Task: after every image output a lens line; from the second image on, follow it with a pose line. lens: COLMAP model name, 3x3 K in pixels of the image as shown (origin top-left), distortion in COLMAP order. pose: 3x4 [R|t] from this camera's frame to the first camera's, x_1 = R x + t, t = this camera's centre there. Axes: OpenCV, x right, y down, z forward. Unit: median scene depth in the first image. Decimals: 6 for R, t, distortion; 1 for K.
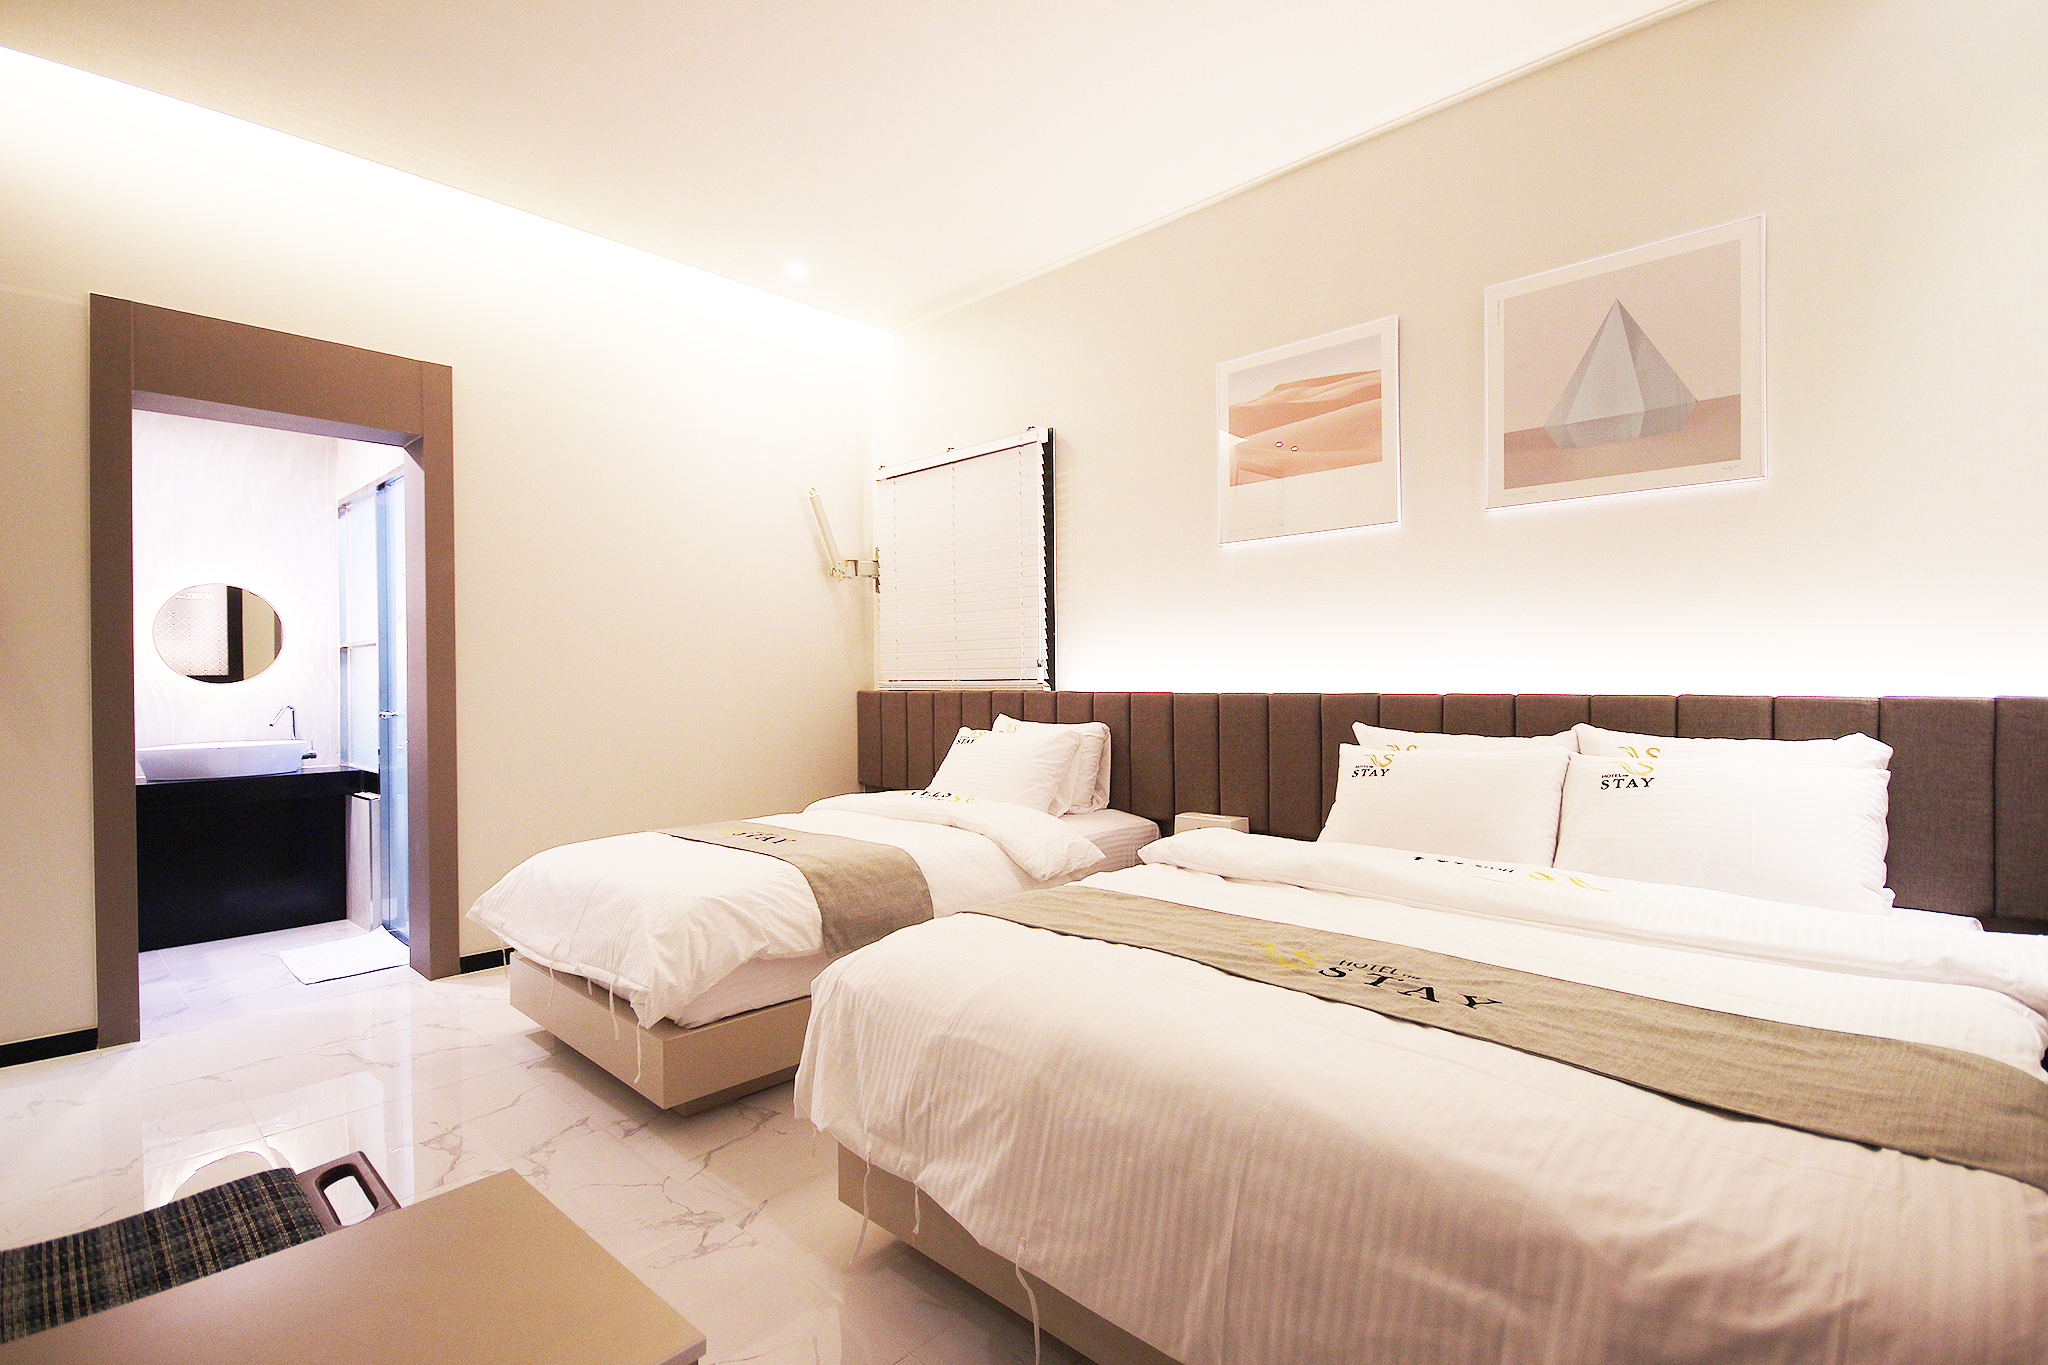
lens RADIAL K [[955.0, 0, 1027.3], [0, 955.0, 677.2], [0, 0, 1]] dist [-0.000462, -0.000838]
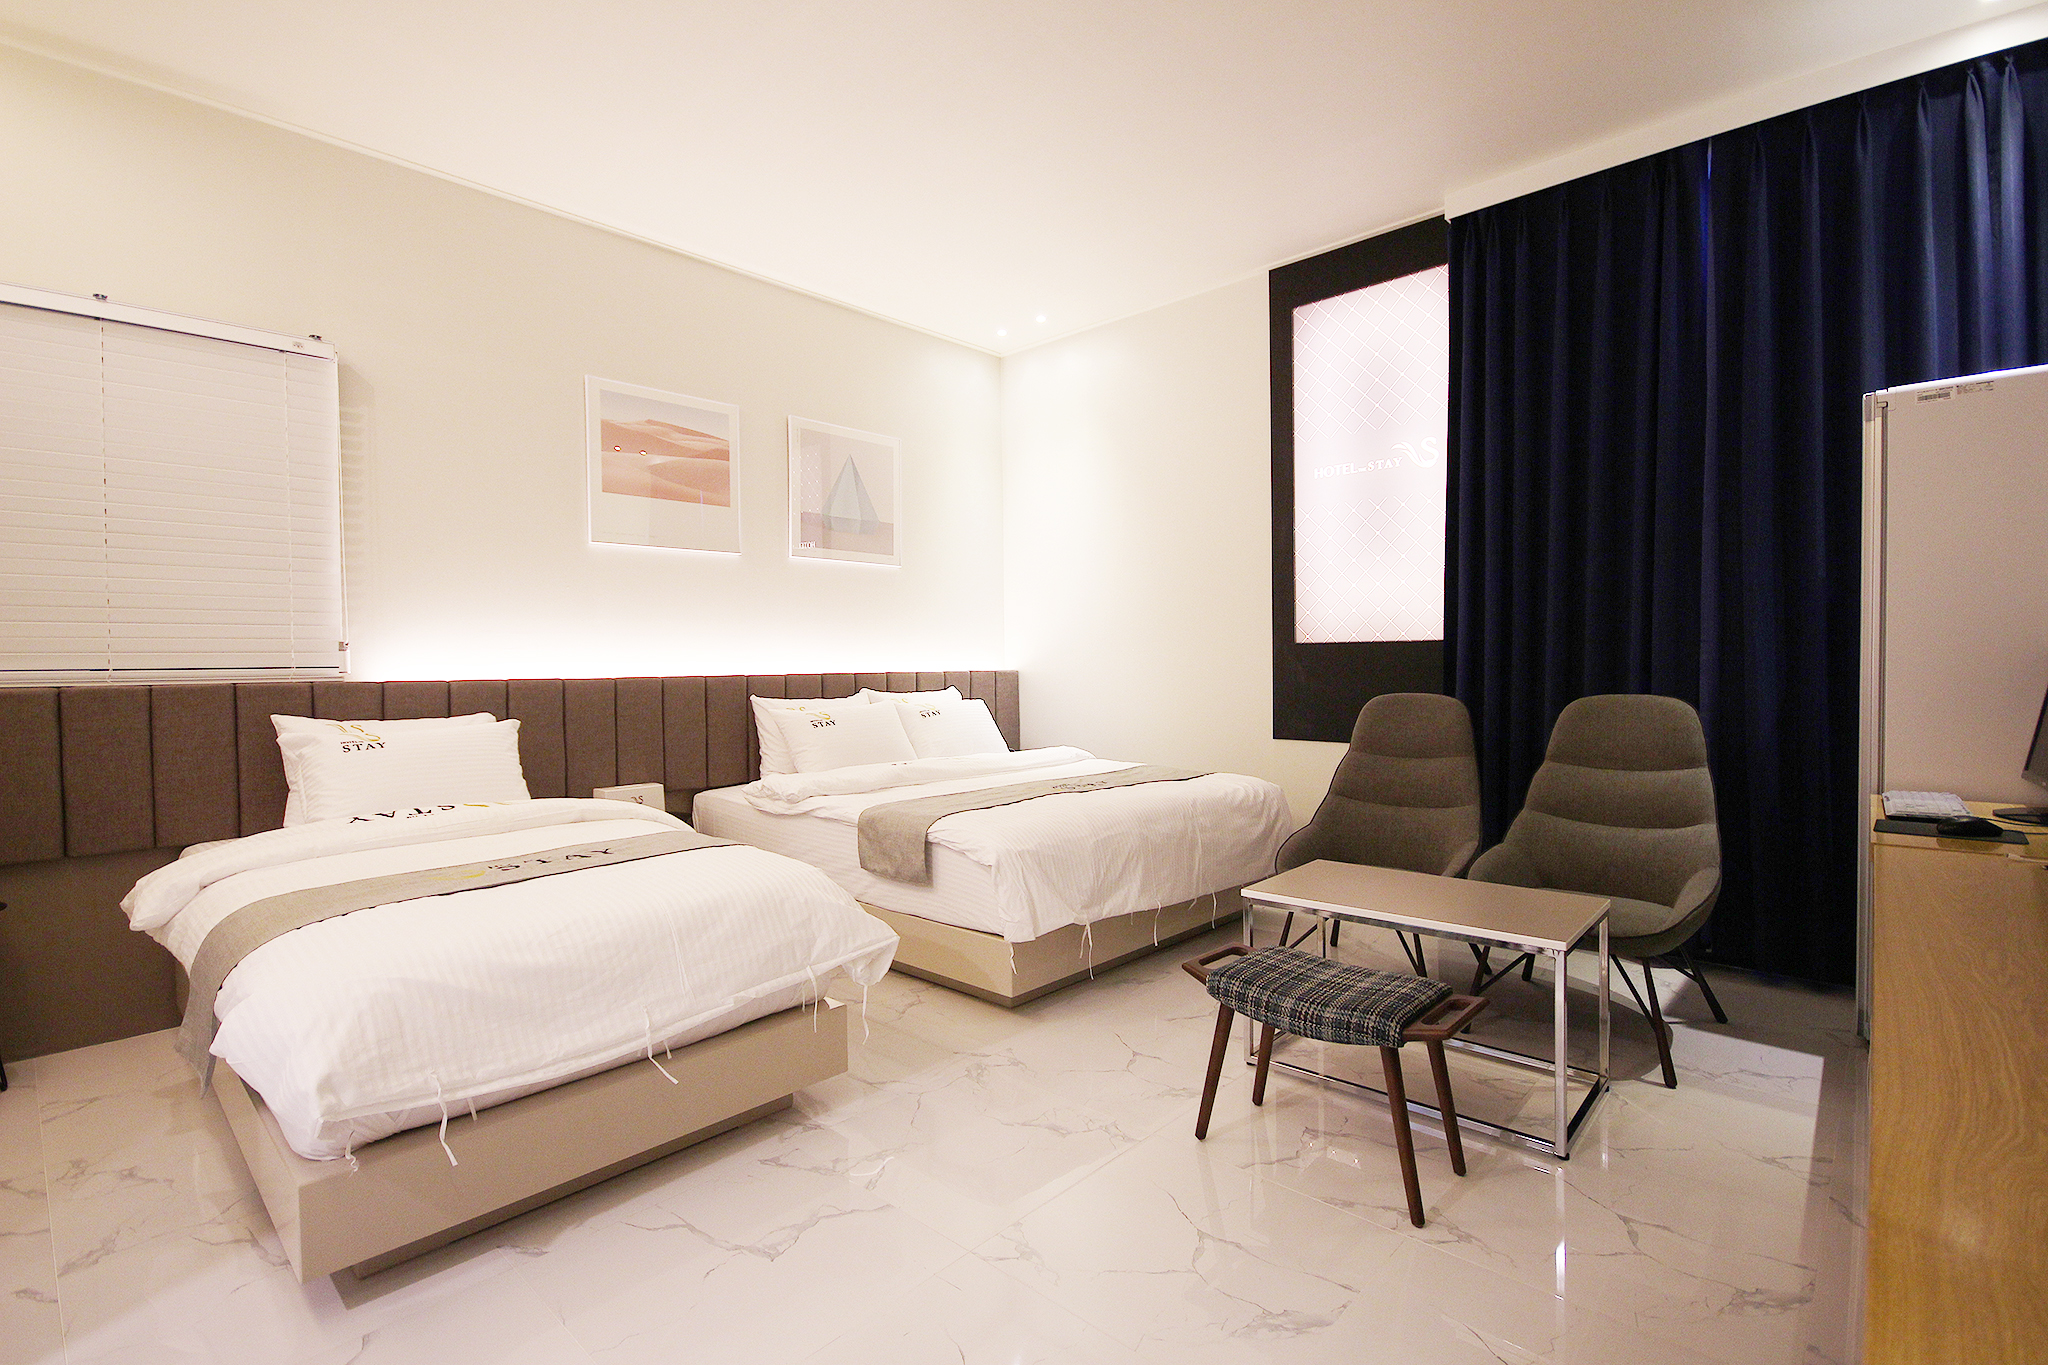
lens RADIAL K [[955.0, 0, 1027.3], [0, 955.0, 677.2], [0, 0, 1]] dist [-0.000462, -0.000838]
pose [[-0.012943, -0.012809, 0.999834, -1.019999], [0.005374, 0.999903, 0.012879, 0.005234], [-0.999902, 0.005540, -0.012873, 0.582450]]
